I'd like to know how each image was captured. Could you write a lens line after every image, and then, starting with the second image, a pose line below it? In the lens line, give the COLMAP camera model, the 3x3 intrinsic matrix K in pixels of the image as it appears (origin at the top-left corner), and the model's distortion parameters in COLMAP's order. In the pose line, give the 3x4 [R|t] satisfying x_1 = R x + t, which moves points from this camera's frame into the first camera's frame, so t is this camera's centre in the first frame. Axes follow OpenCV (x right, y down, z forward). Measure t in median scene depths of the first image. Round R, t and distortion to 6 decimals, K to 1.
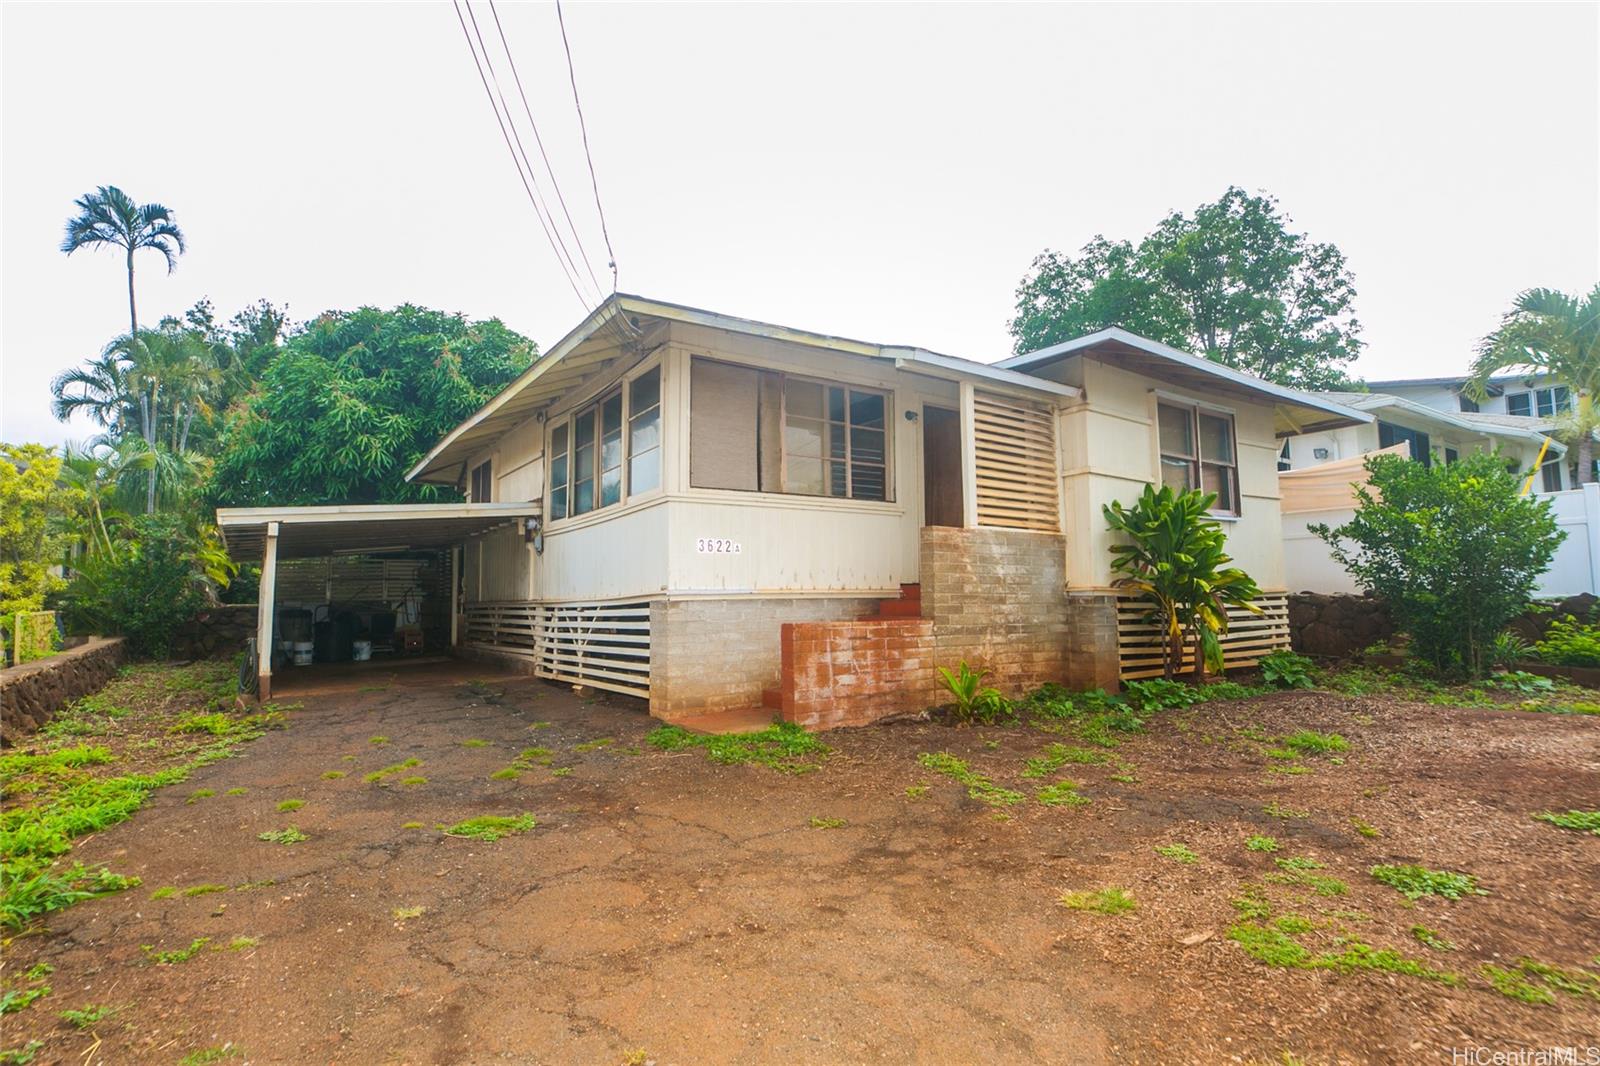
lens RADIAL K [[776.7, 0, 799.9], [0, 776.7, 527.6], [0, 0, 1]] dist [0.004020, 0.000232]
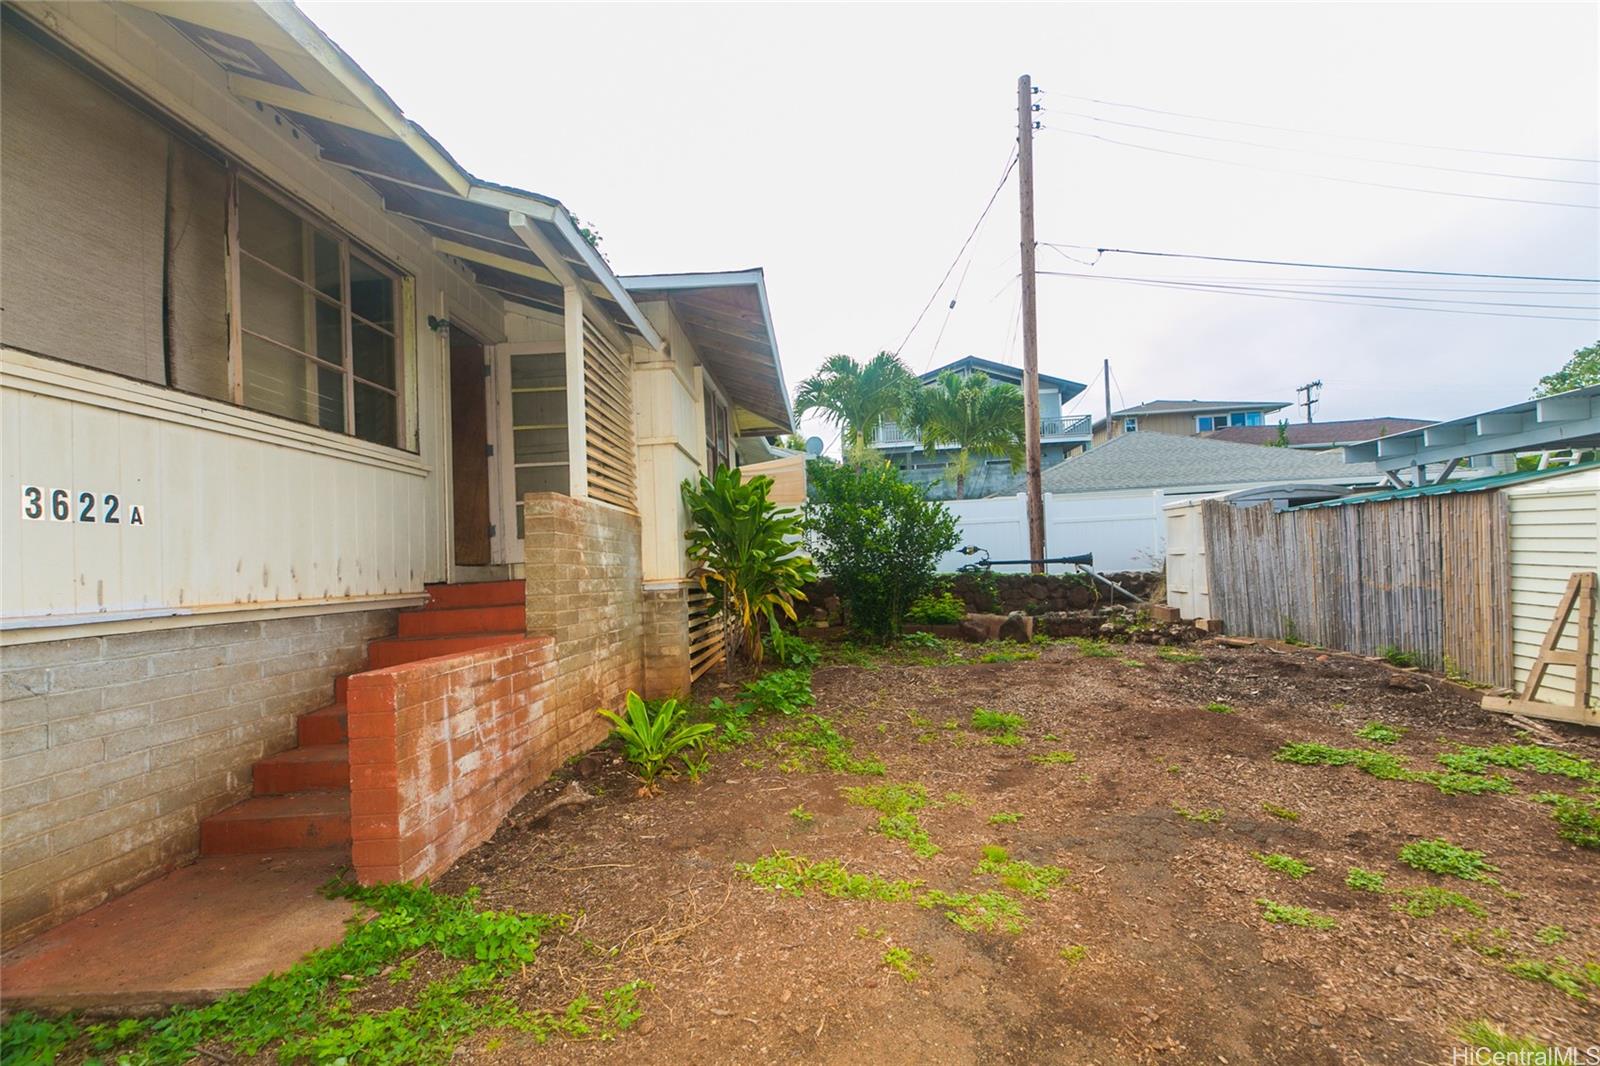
lens RADIAL K [[709.9, 0, 806.0], [0, 709.9, 543.4], [0, 0, 1]] dist [-0.004085, -0.000528]
pose [[0.589415, 0.007820, 0.807793, -0.176976], [-0.029692, 0.999487, 0.011989, 0.026506], [-0.807285, -0.031051, 0.589345, 0.459780]]
